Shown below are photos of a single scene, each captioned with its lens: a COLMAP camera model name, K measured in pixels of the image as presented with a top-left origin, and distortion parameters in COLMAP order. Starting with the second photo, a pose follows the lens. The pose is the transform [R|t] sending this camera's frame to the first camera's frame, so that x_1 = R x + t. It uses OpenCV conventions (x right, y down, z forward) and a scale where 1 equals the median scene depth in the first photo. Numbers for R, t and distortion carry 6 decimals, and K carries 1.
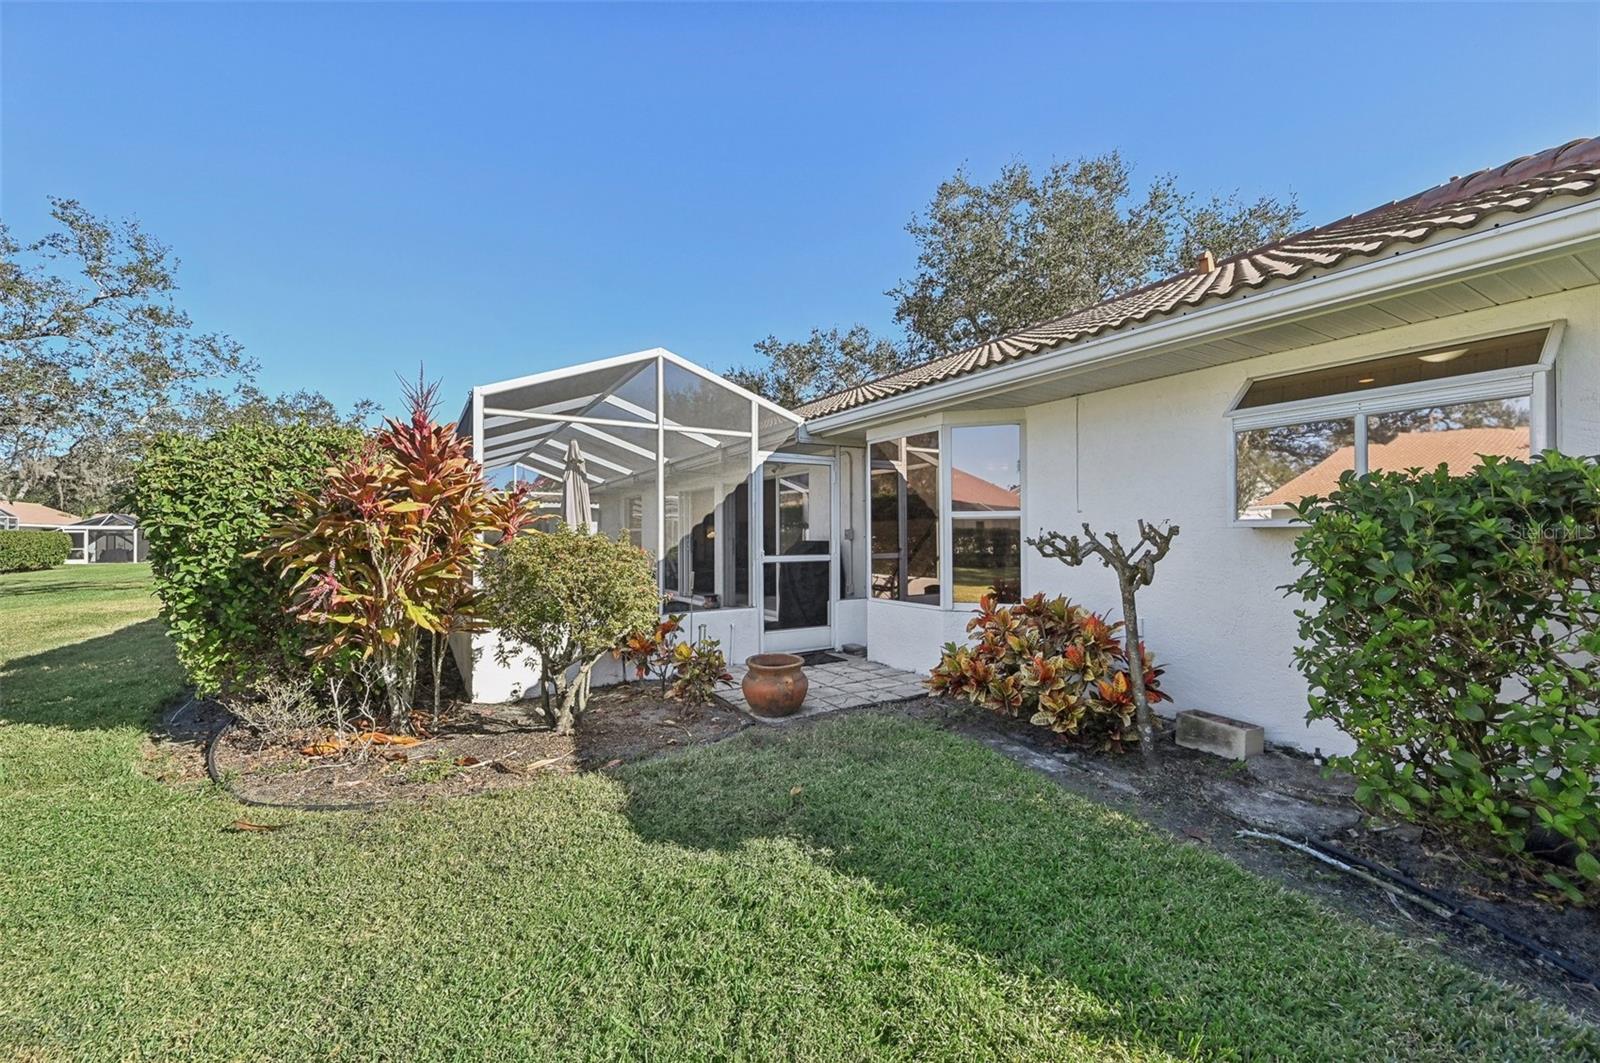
lens RADIAL K [[639.7, 0, 800.0], [0, 639.7, 531.5], [0, 0, 1]] dist [-0.000669, -0.000431]
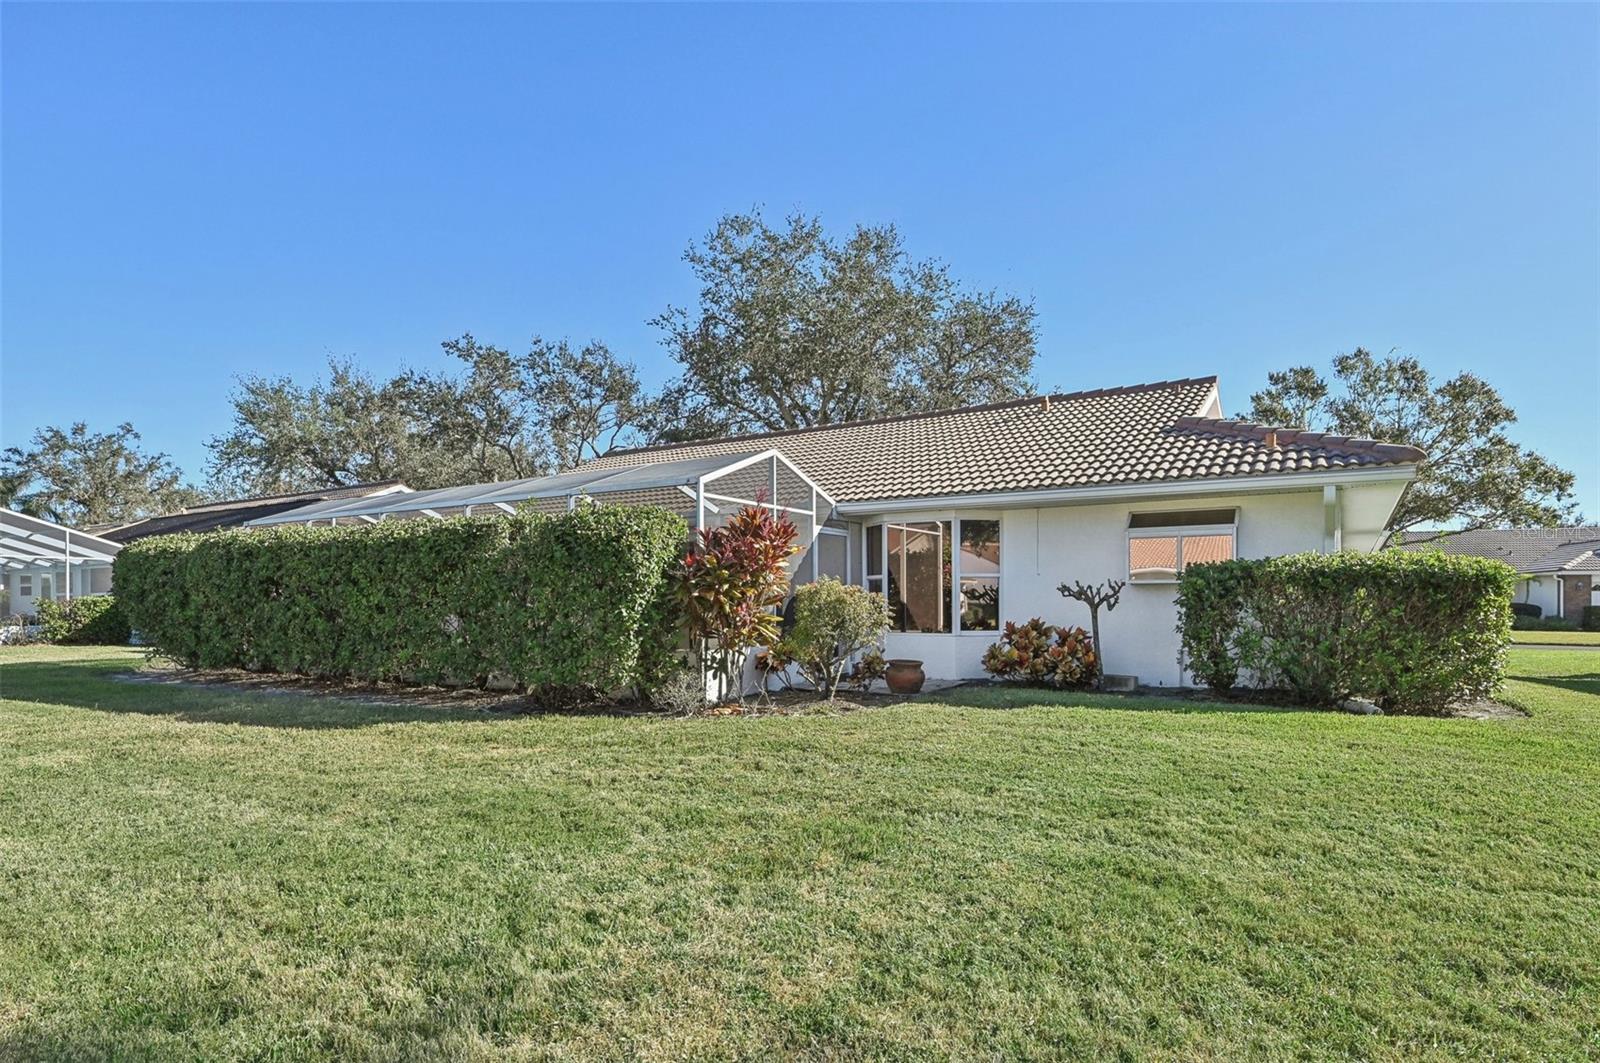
lens RADIAL K [[895.3, 0, 774.4], [0, 895.3, 592.0], [0, 0, 1]] dist [-0.001895, -0.001043]
pose [[0.899714, 0.011819, 0.436320, -1.053850], [-0.009556, 0.999927, -0.007380, 0.033758], [-0.436376, 0.002470, 0.899761, -0.731477]]
